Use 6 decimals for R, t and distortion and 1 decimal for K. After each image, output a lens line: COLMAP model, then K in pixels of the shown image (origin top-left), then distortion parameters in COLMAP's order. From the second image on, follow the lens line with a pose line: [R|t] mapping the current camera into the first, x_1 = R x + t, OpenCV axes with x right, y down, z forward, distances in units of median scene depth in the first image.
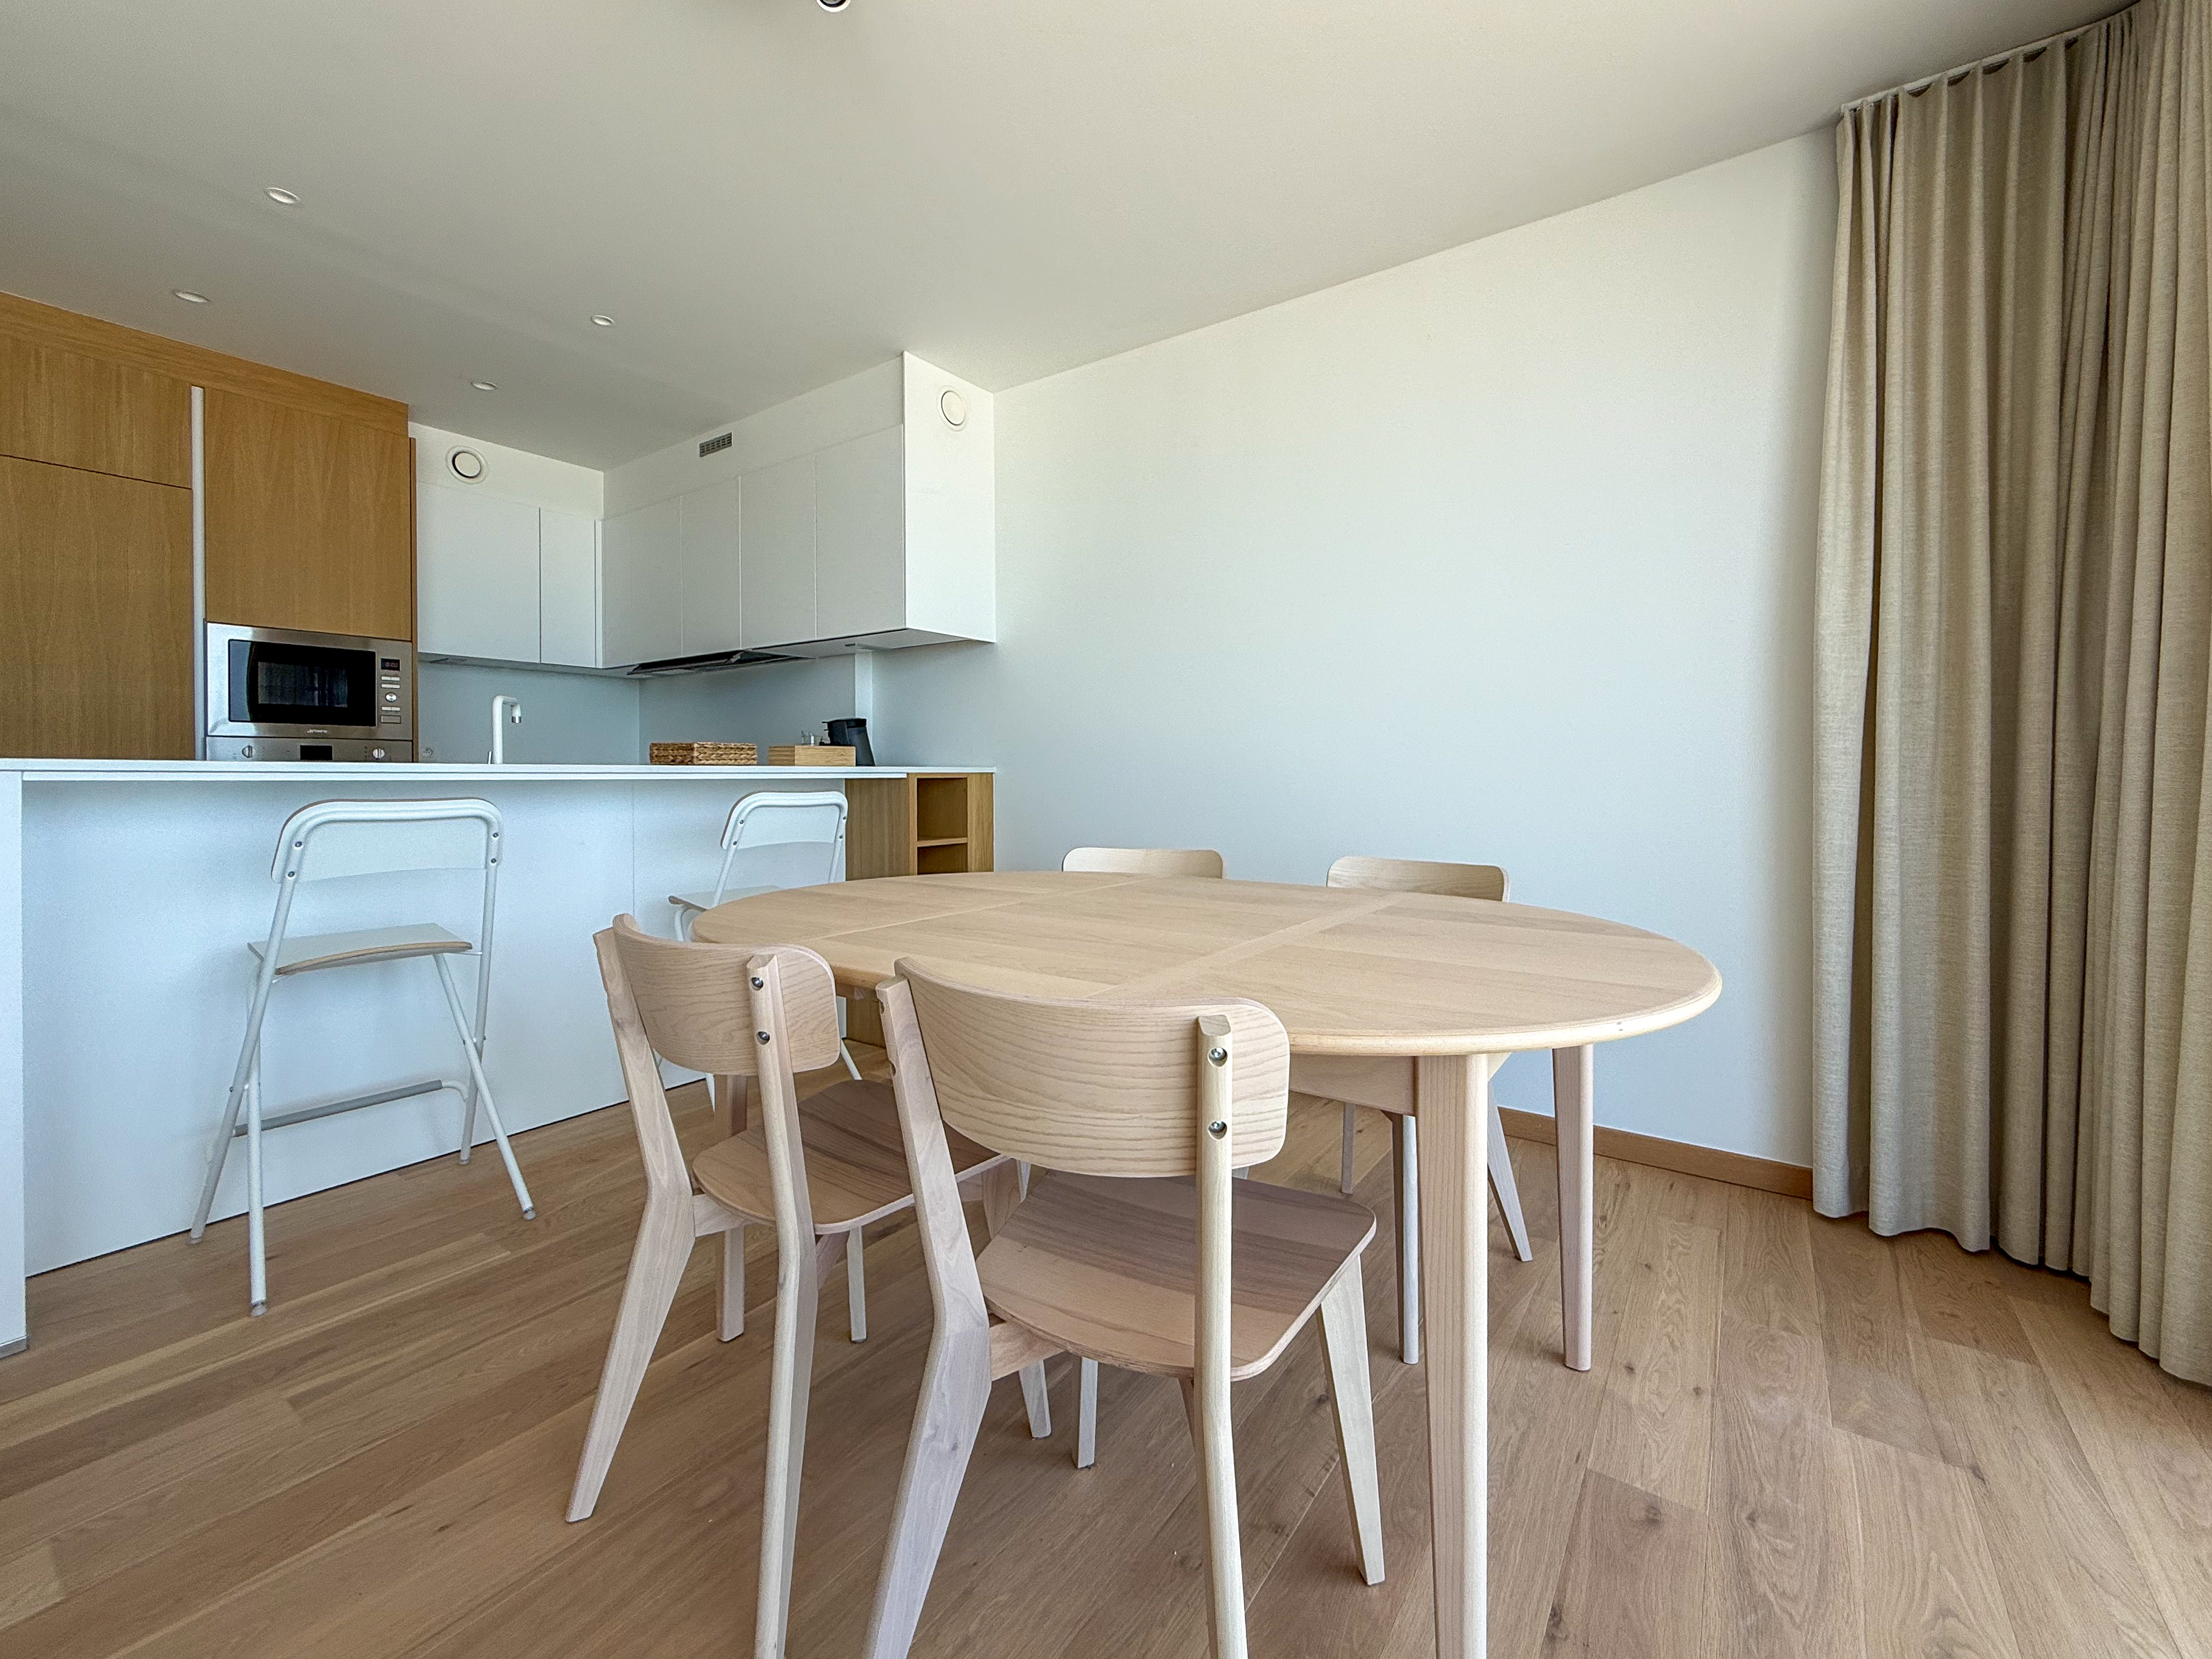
lens RADIAL K [[900.4, 0, 1107.6], [0, 900.4, 837.9], [0, 0, 1]] dist [-0.001491, -0.000117]
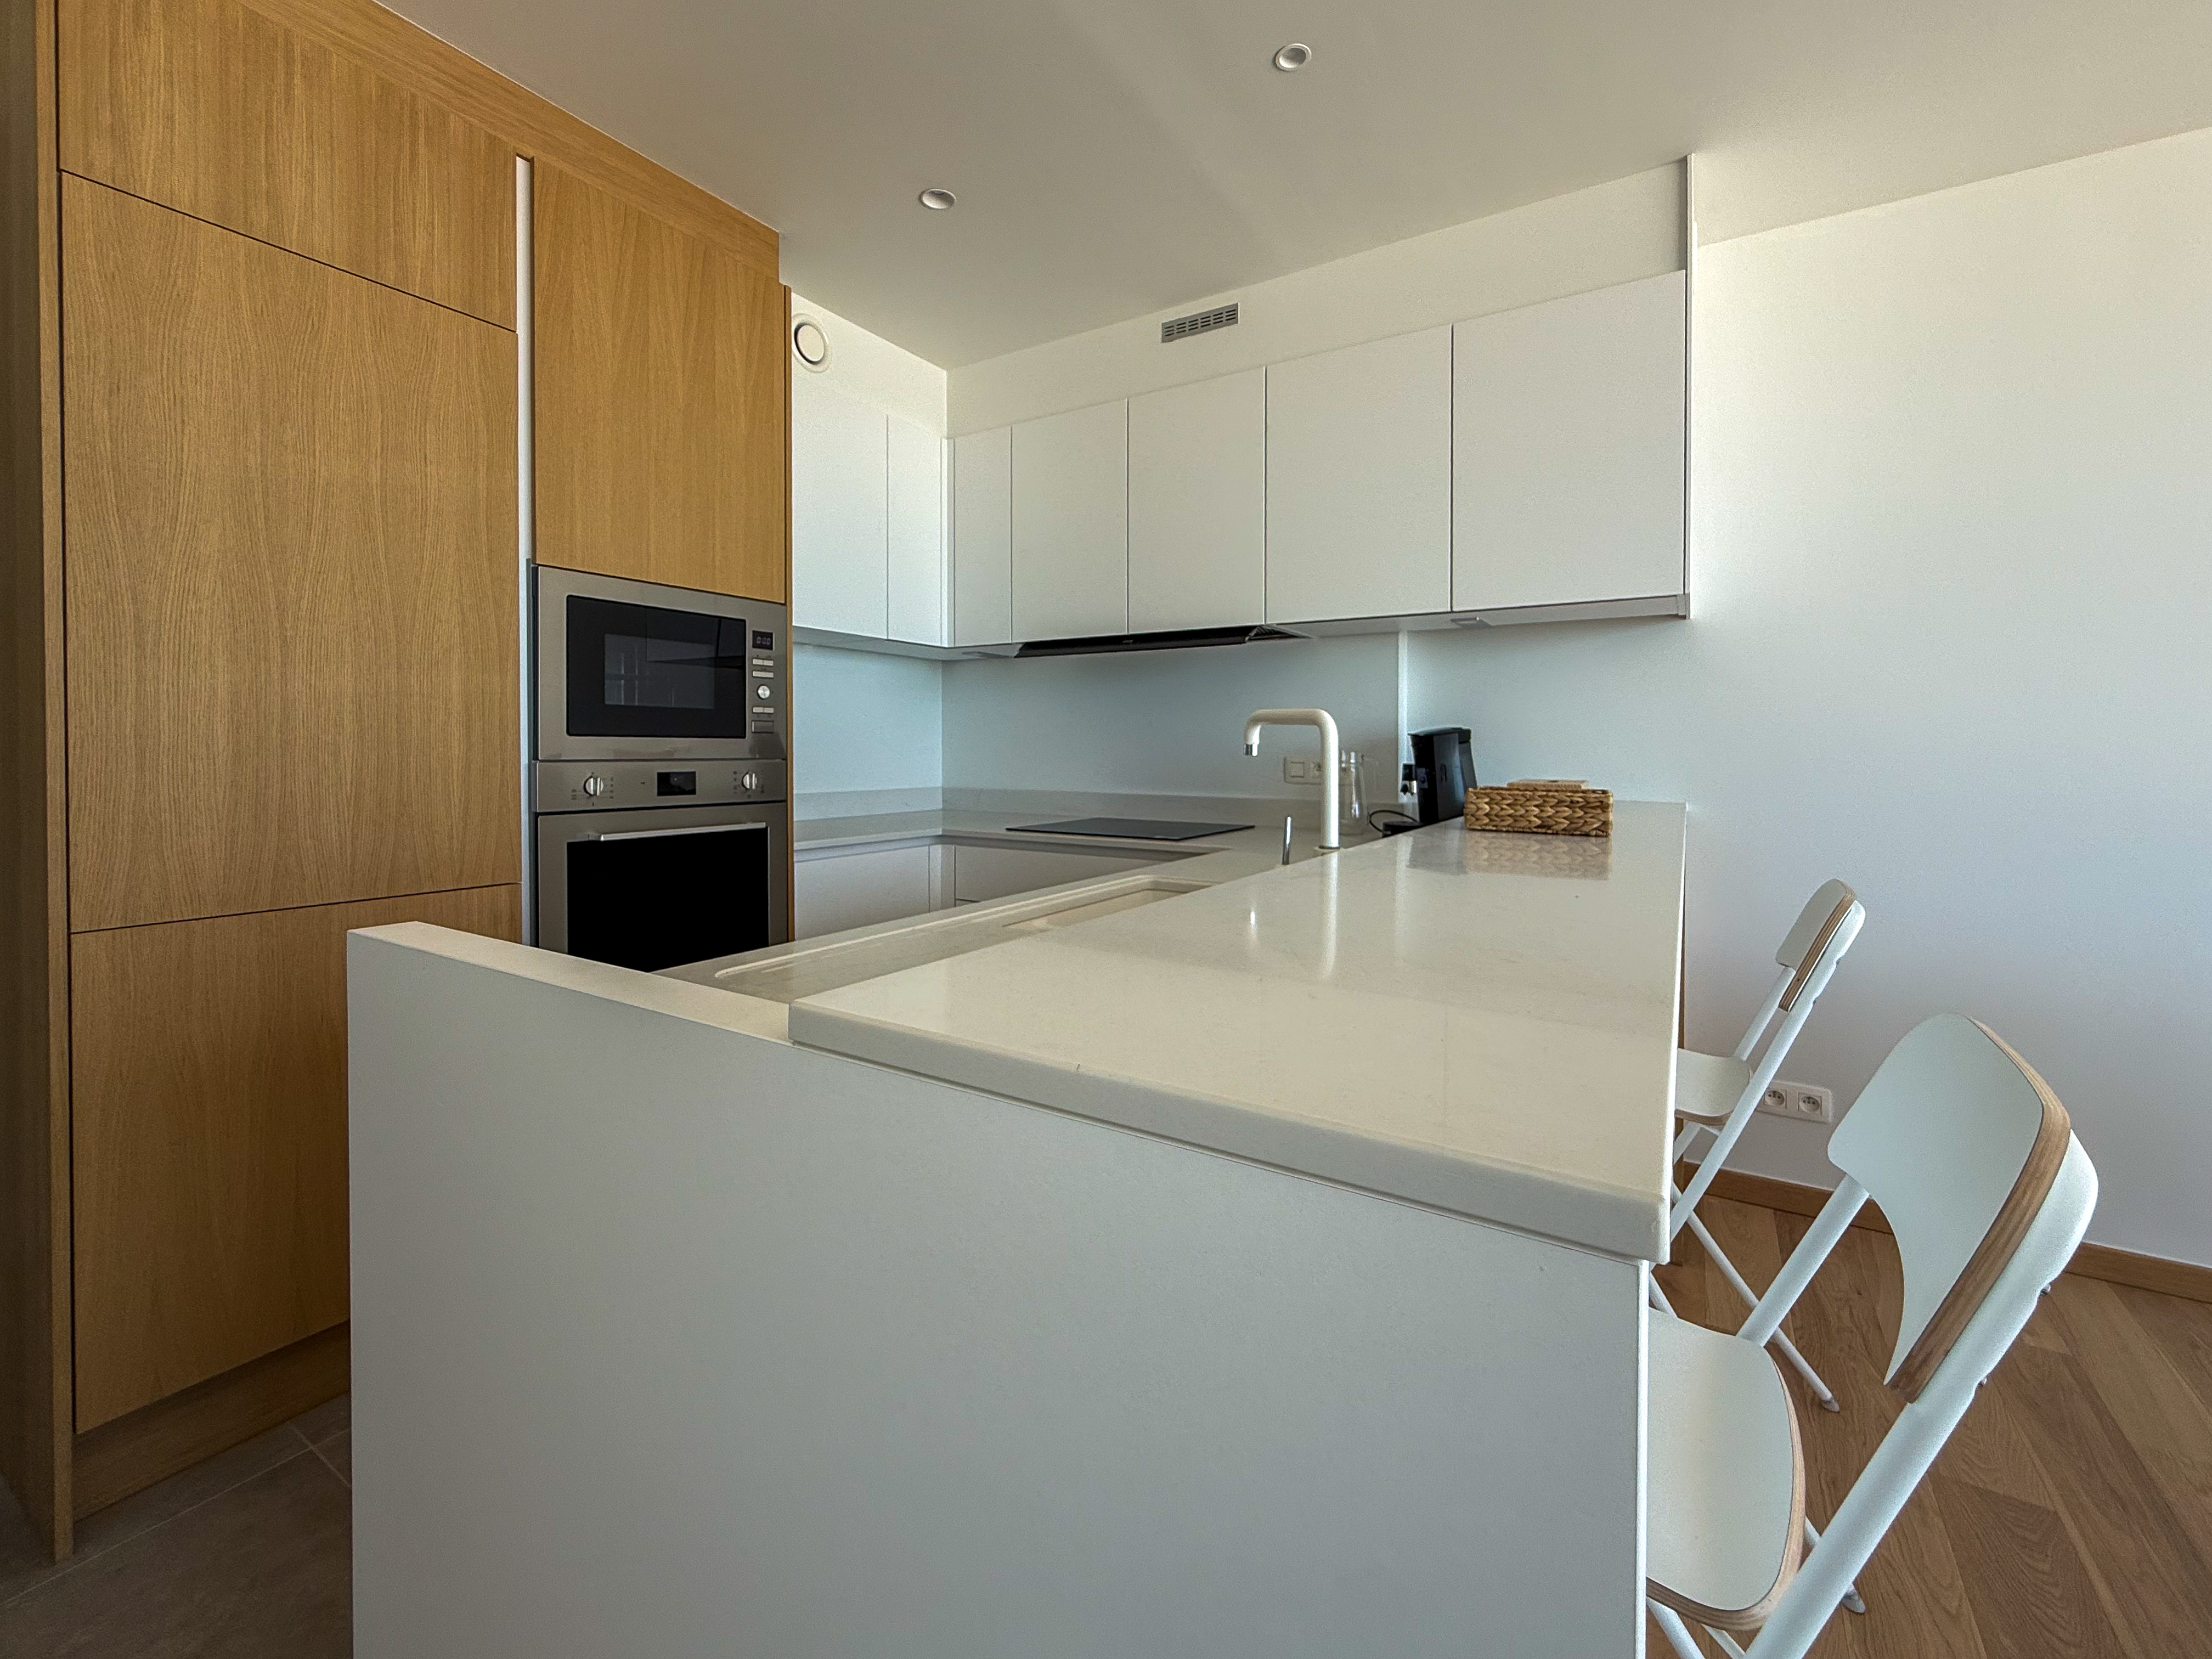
lens RADIAL K [[900.4, 0, 1108.0], [0, 900.4, 821.3], [0, 0, 1]] dist [-0.001491, -0.000117]
pose [[0.998081, 0.003101, 0.061842, -0.599079], [-0.003502, 0.999974, 0.006374, -0.070887], [-0.061821, -0.006578, 0.998066, 0.354630]]
